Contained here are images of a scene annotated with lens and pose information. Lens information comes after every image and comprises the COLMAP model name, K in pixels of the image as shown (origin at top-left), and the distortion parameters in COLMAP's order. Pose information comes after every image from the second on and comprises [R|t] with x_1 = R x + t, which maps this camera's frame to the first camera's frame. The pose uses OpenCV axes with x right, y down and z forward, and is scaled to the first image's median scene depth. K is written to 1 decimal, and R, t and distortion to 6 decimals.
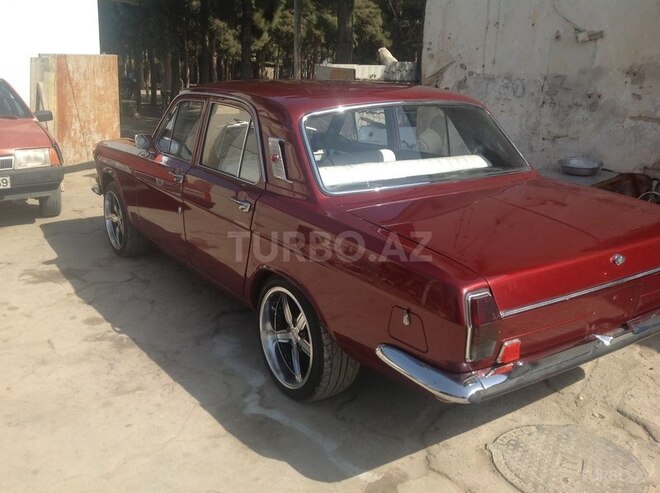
lens RADIAL K [[629.7, 0, 330.0], [0, 629.7, 246.5], [0, 0, 1]] dist [0.142992, -0.310842]
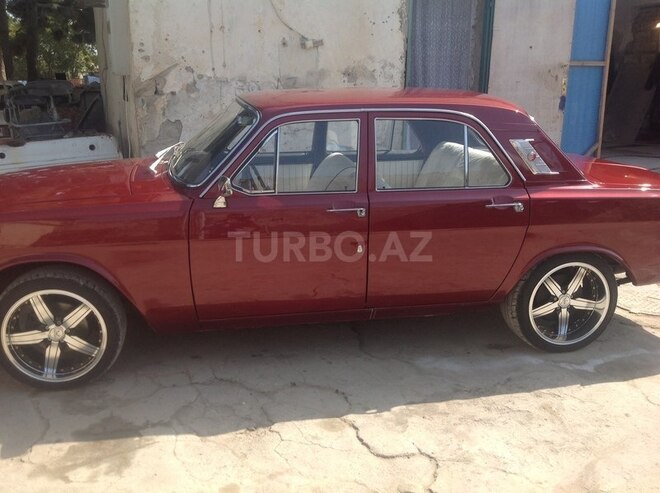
lens RADIAL K [[629.7, 0, 330.0], [0, 629.7, 246.5], [0, 0, 1]] dist [0.142992, -0.310842]
pose [[0.403462, -0.264046, 0.876070, -0.705340], [0.254580, 0.952045, 0.169702, -0.152850], [-0.878867, 0.154561, 0.451335, 0.466239]]
